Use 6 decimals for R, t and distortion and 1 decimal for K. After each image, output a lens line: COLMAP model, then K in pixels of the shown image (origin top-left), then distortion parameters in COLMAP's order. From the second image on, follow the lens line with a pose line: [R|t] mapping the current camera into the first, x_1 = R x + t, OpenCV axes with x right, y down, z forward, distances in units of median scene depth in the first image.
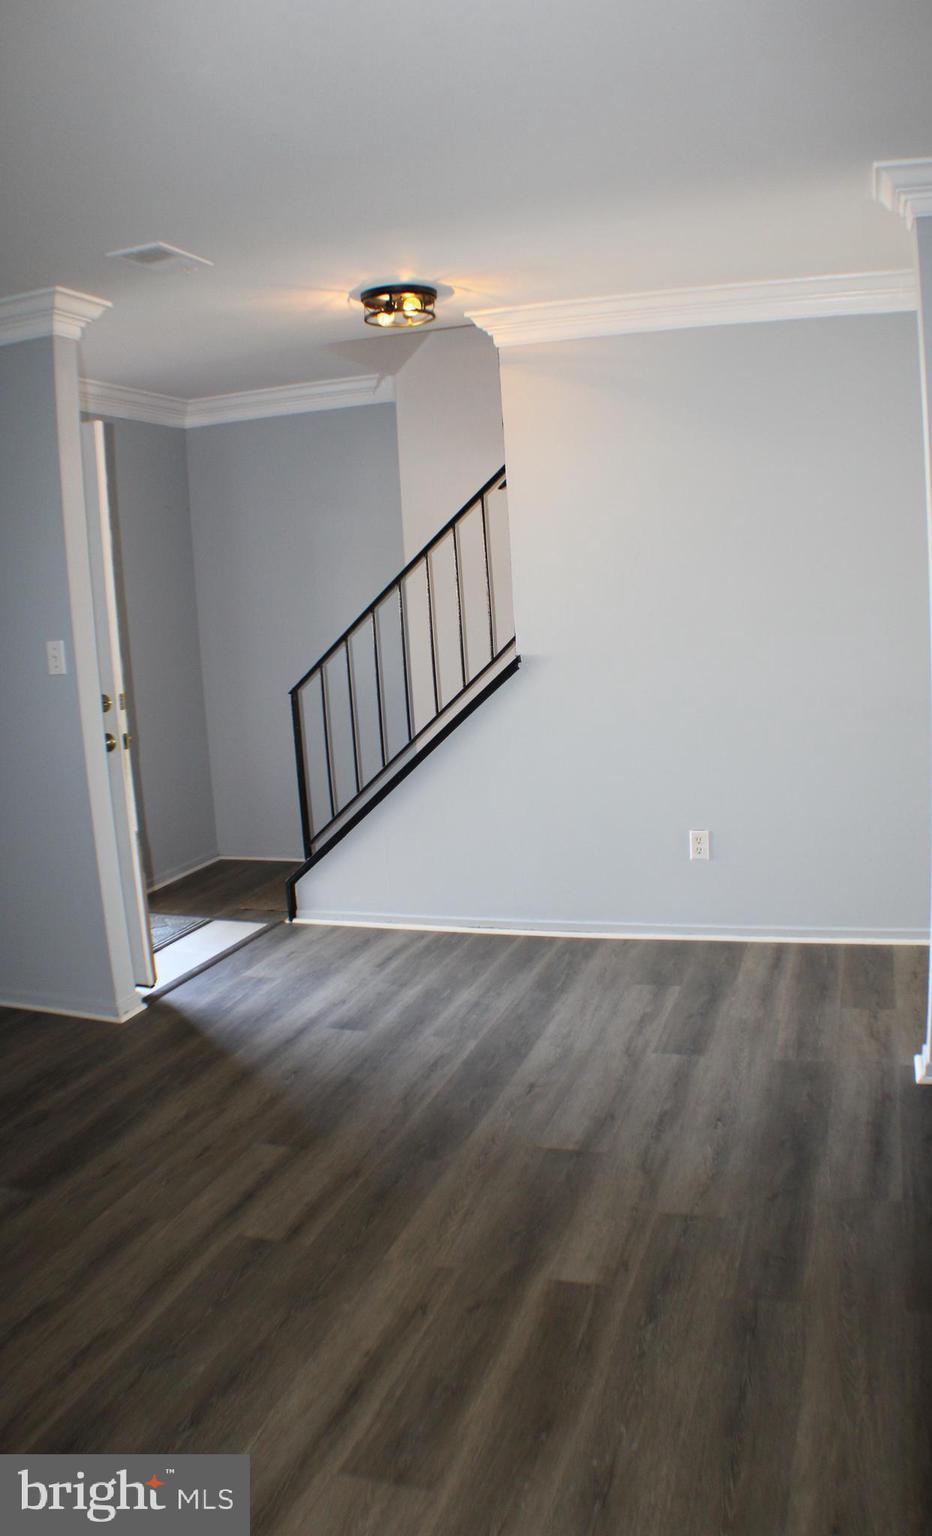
lens RADIAL K [[1191.5, 0, 475.8], [0, 1191.5, 735.2], [0, 0, 1]] dist [-0.153314, 0.005553]
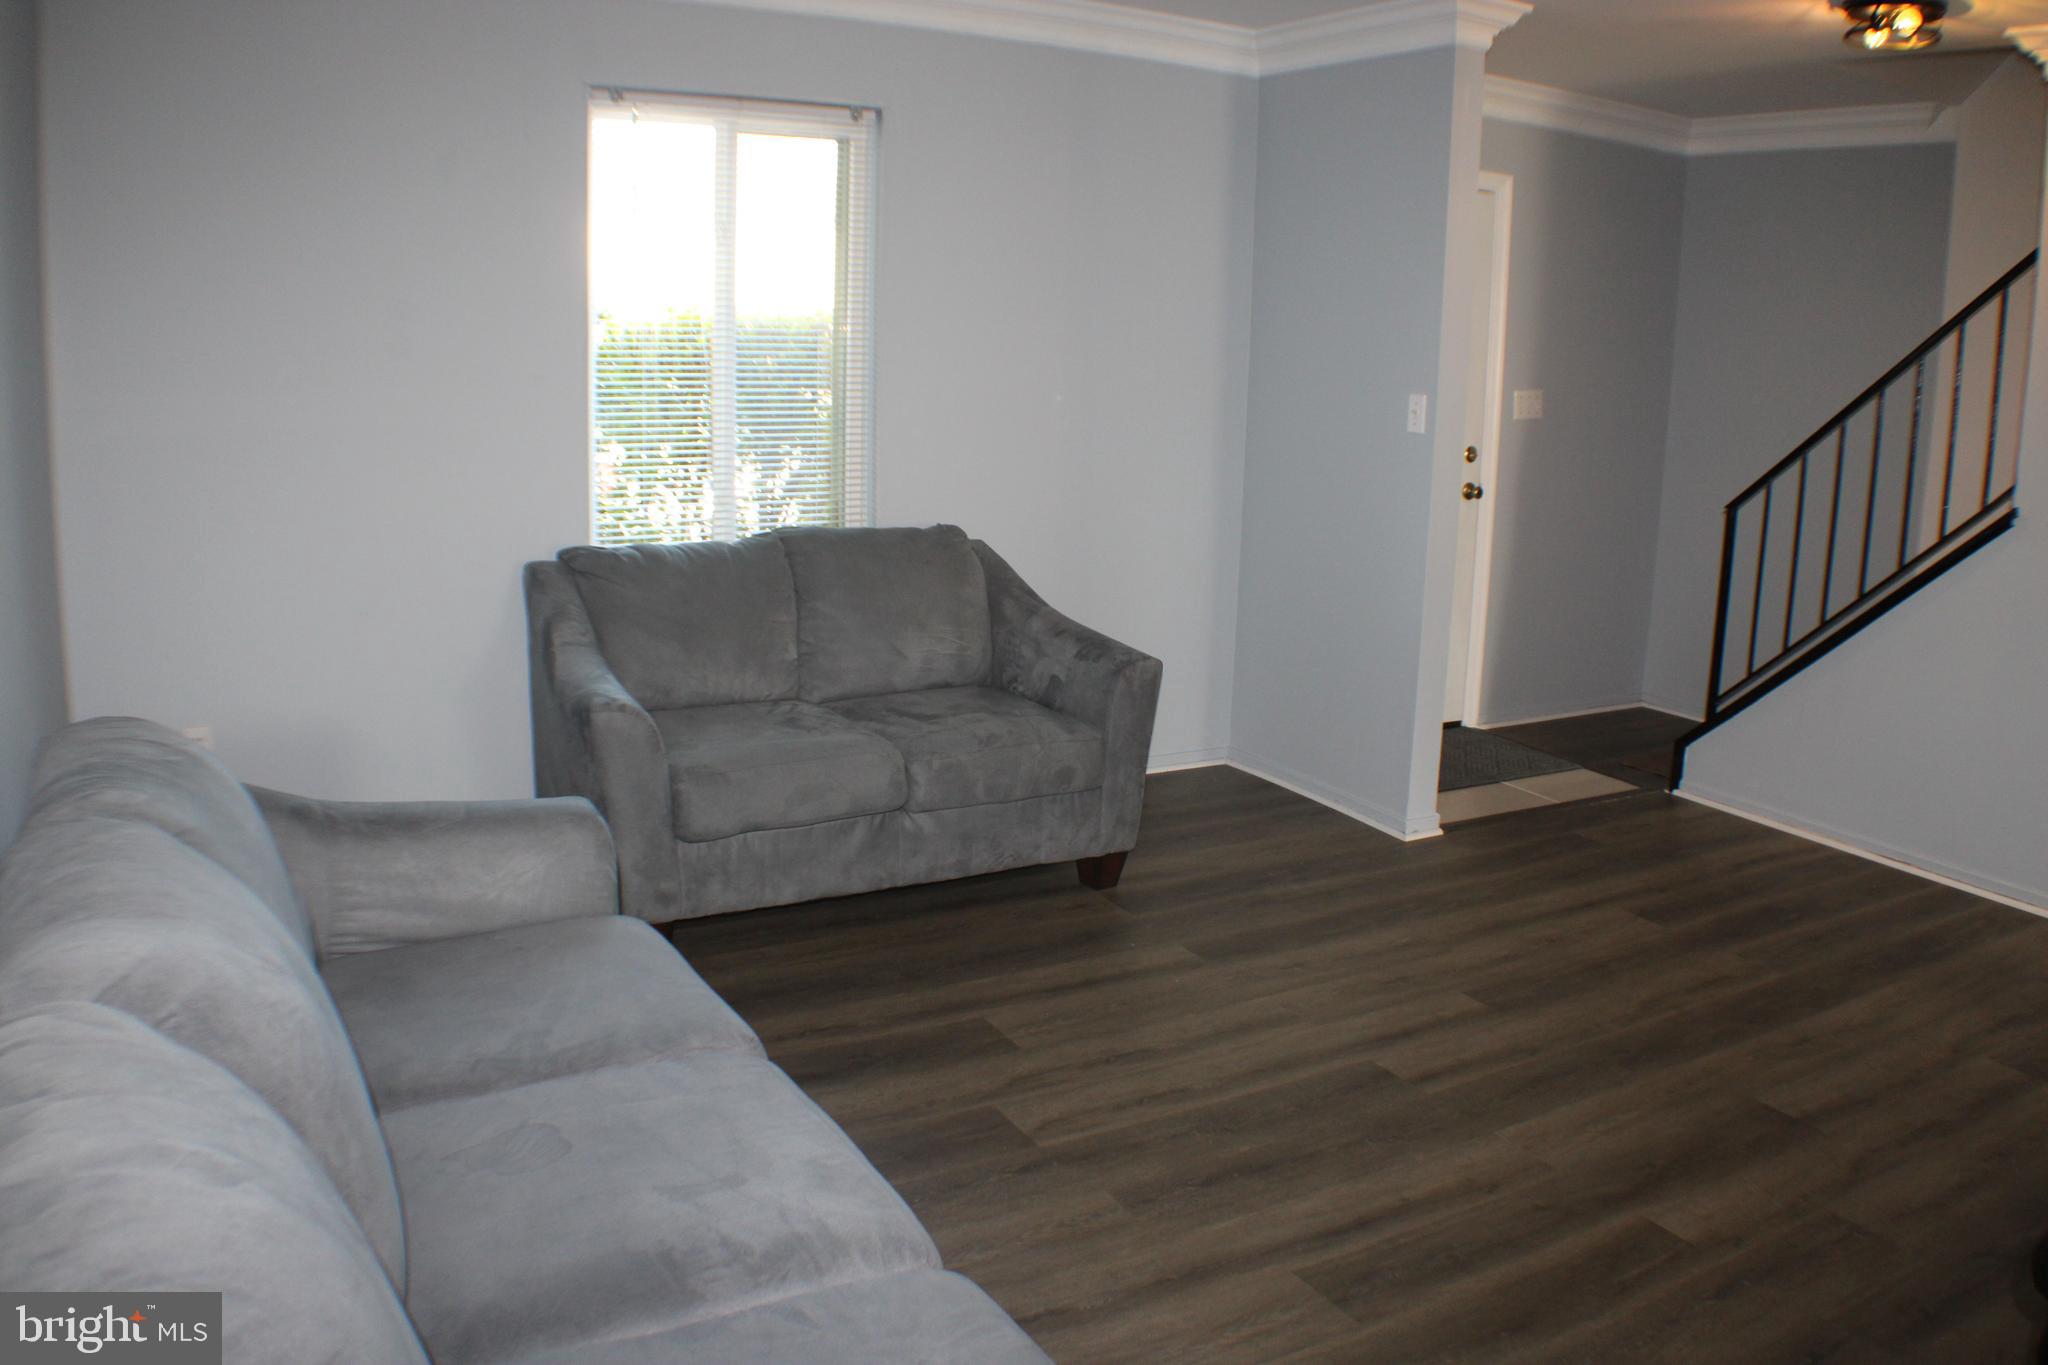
lens RADIAL K [[1591.6, 0, 1024.0], [0, 1591.6, 682.5], [0, 0, 1]] dist [-0.216174, 0.074812]
pose [[0.740023, 0.220226, -0.635505, 0.203576], [-0.160009, 0.975392, 0.151685, -0.000982], [0.653271, -0.010565, 0.757050, -0.073658]]
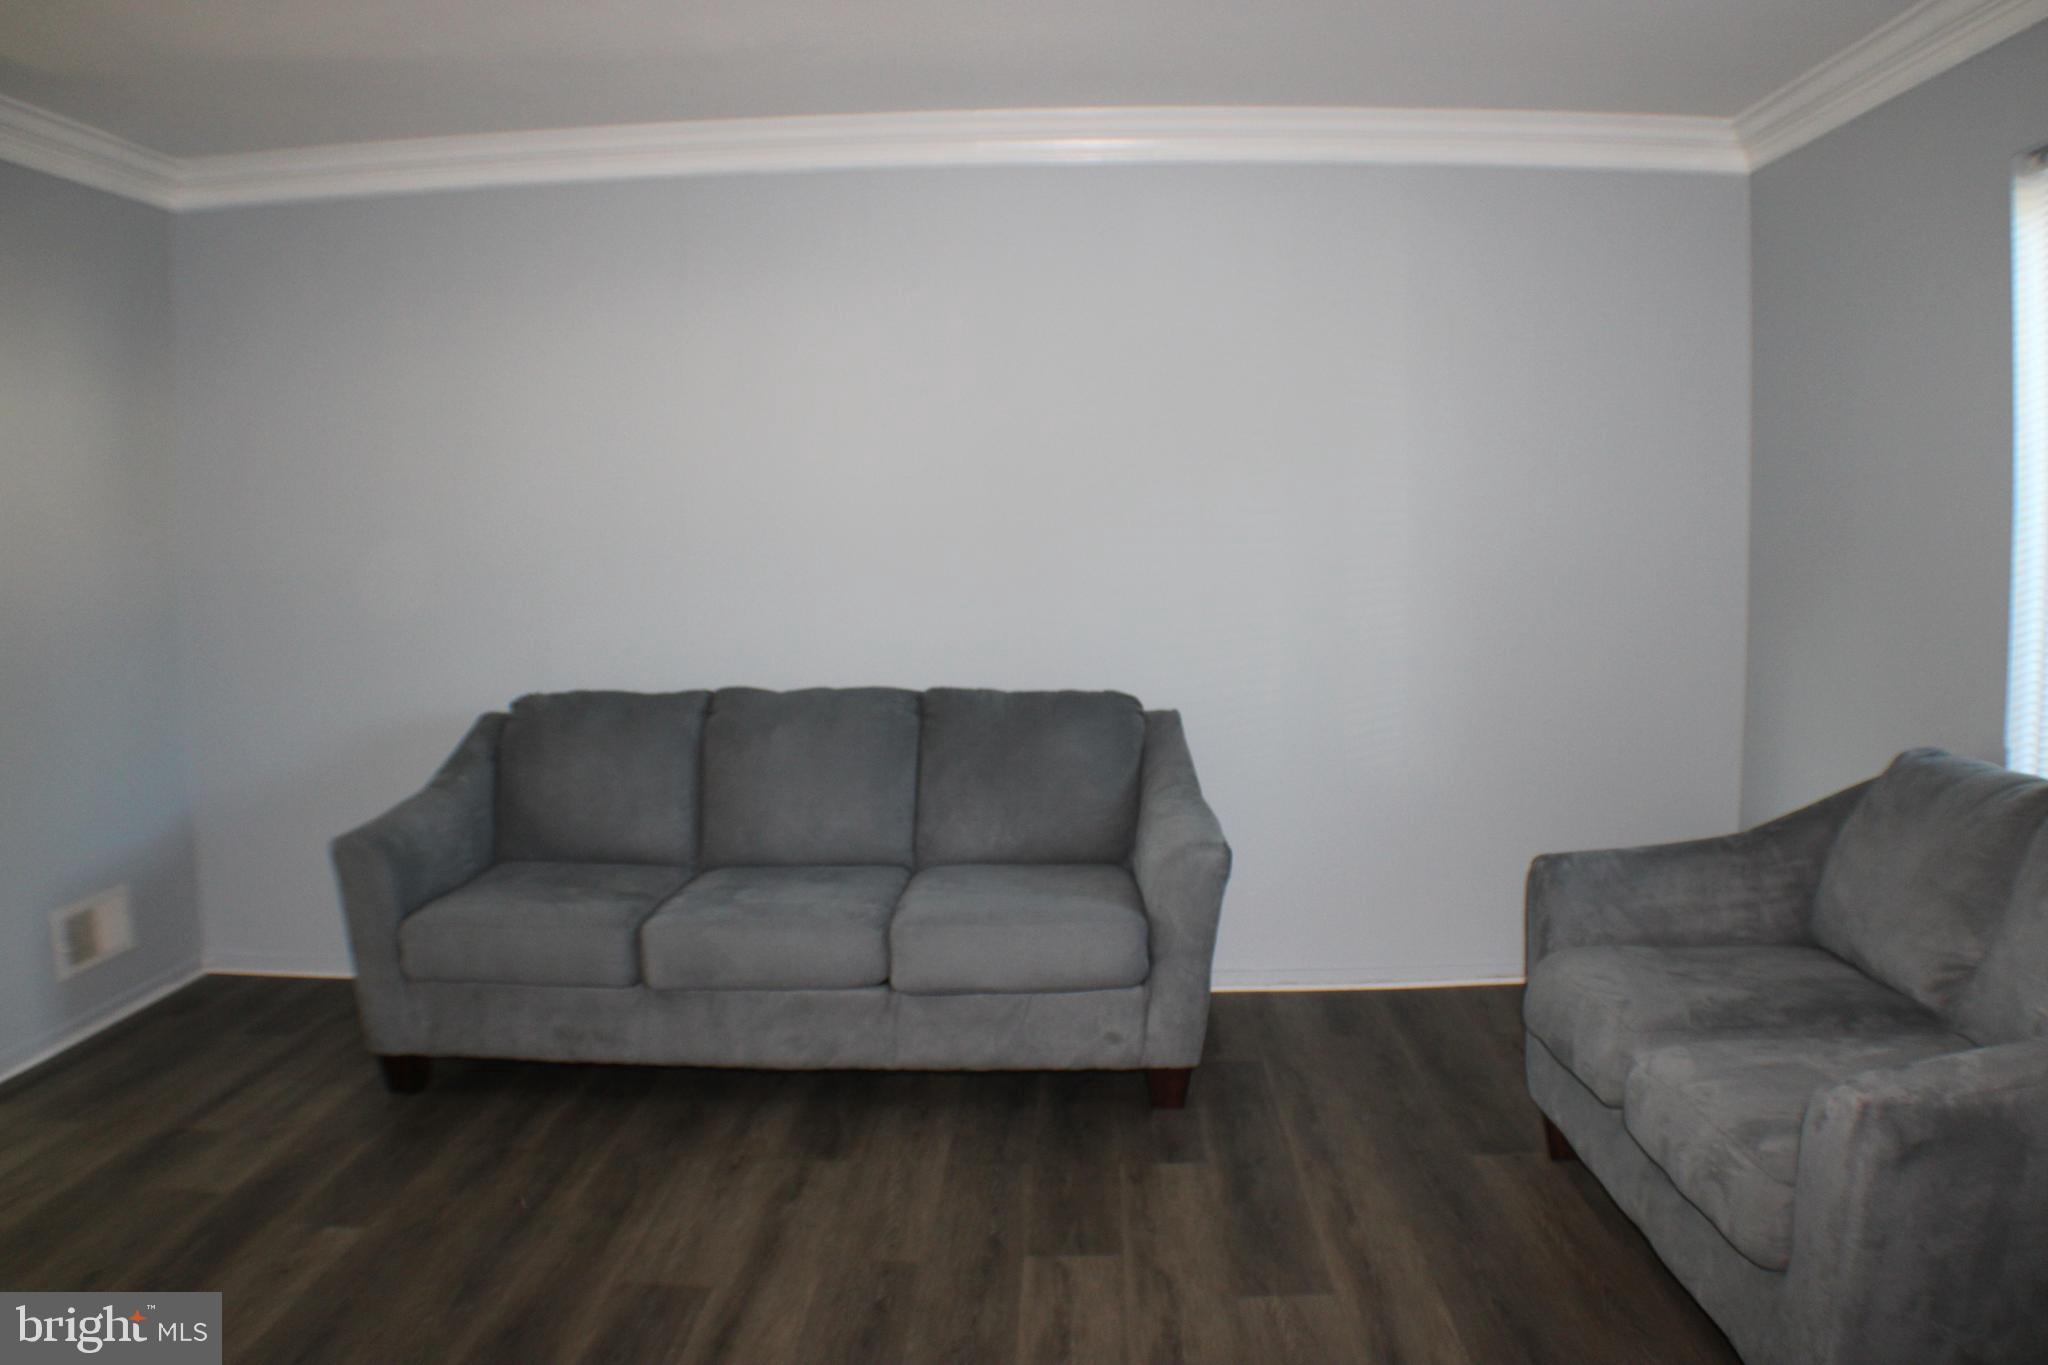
lens RADIAL K [[1591.6, 0, 1024.0], [0, 1591.6, 682.5], [0, 0, 1]] dist [-0.216174, 0.074812]
pose [[-0.958541, 0.094795, -0.268723, -0.033016], [0.029348, 0.970871, 0.237799, -0.111928], [0.283438, 0.220054, -0.933402, 1.080541]]
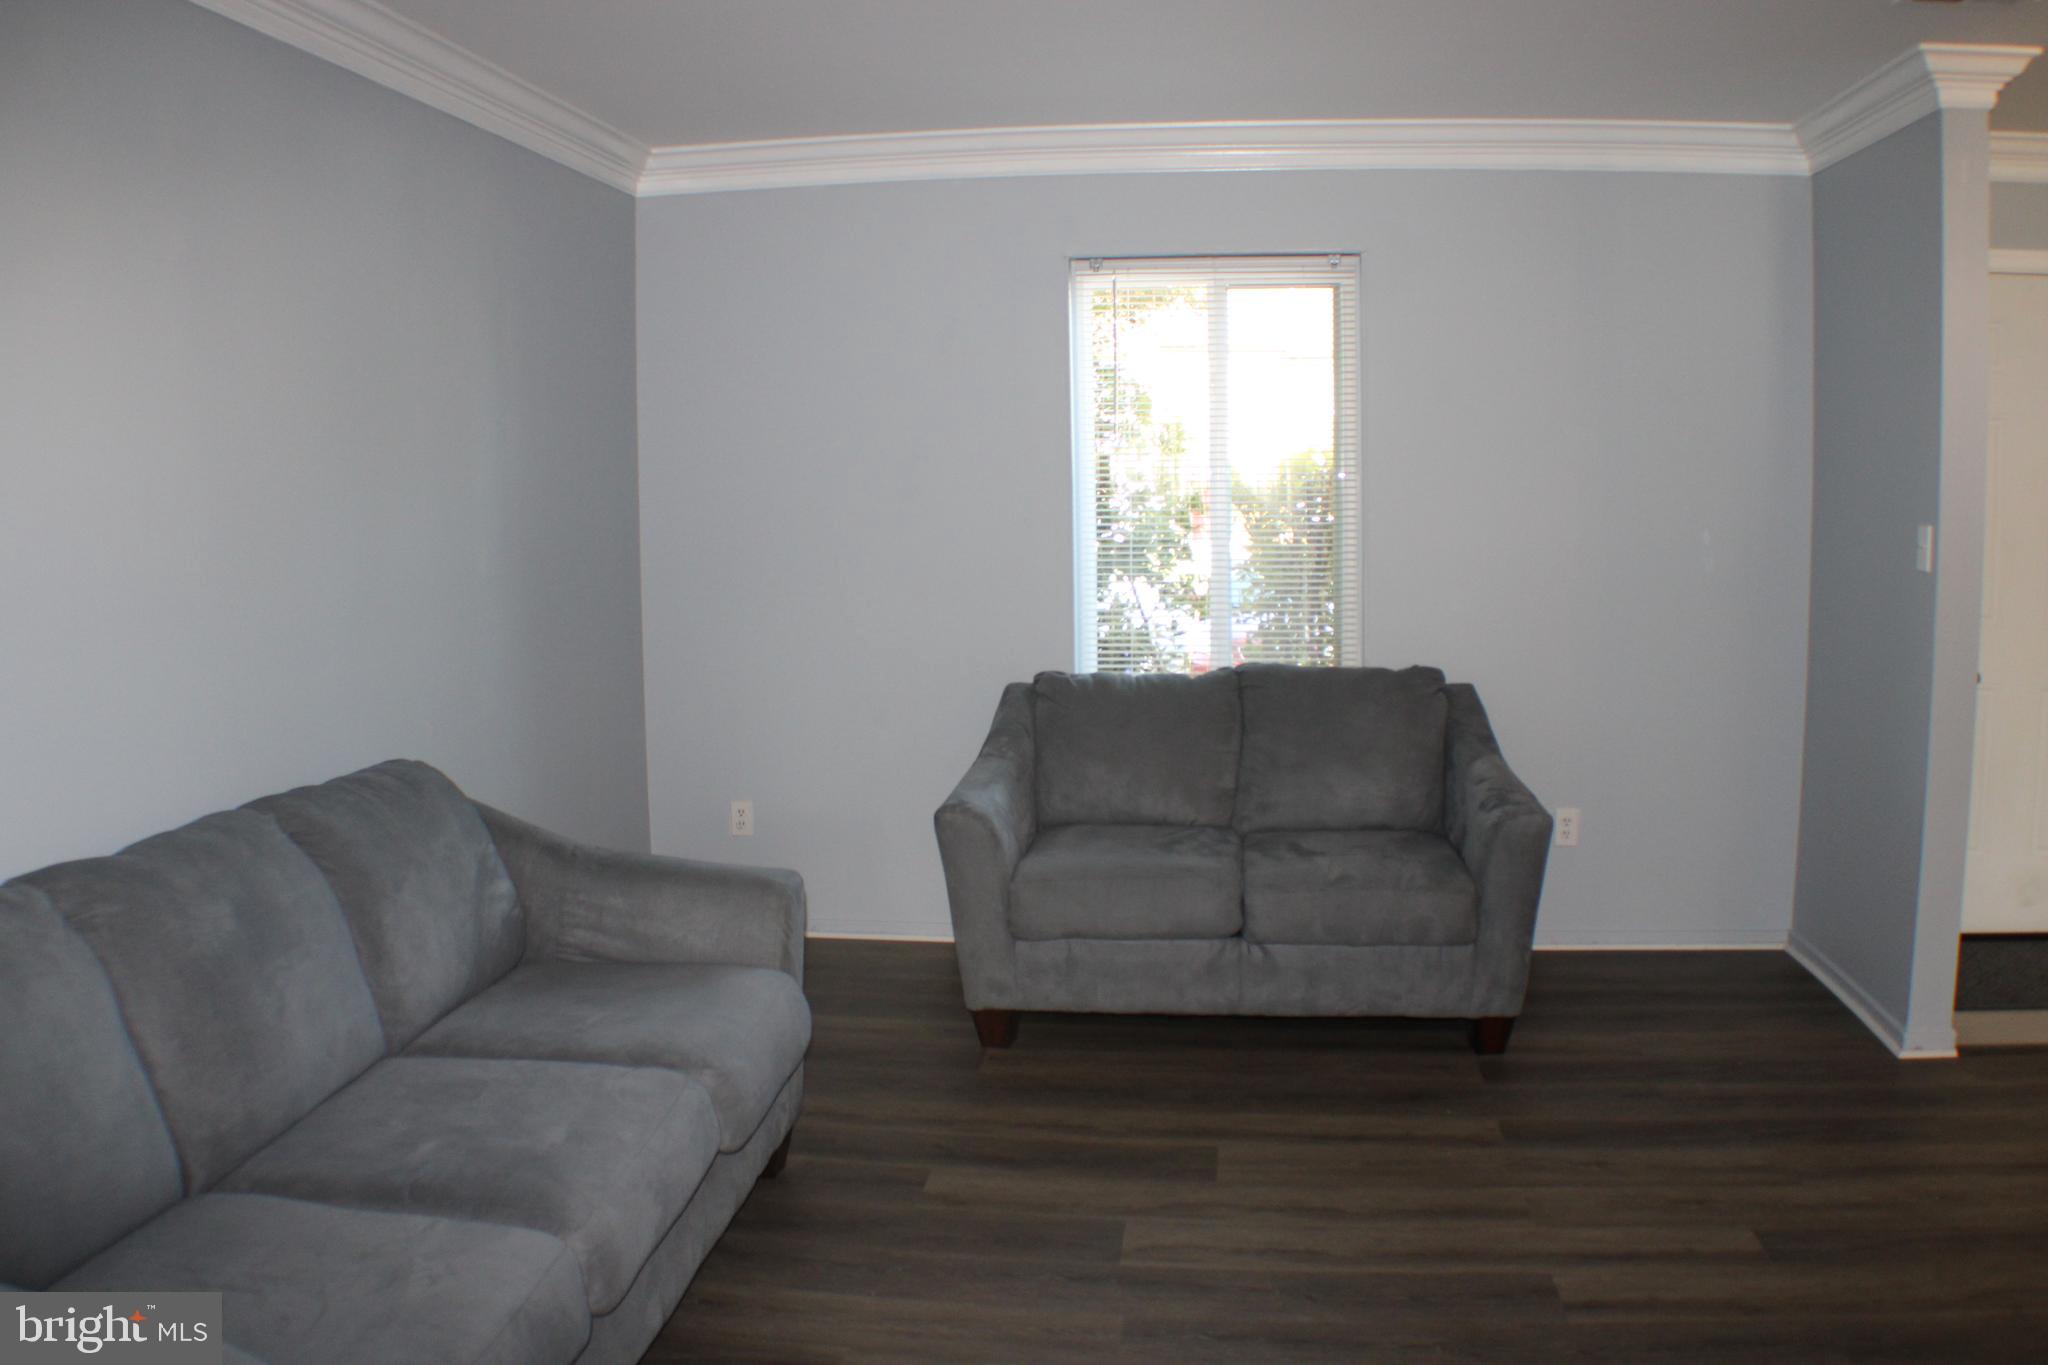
lens RADIAL K [[1591.6, 0, 1024.0], [0, 1591.6, 682.5], [0, 0, 1]] dist [-0.216174, 0.074812]
pose [[0.186450, 0.177318, -0.966331, 0.436821], [-0.125408, 0.979828, 0.155598, -0.056096], [0.974428, 0.092174, 0.204926, 0.257965]]
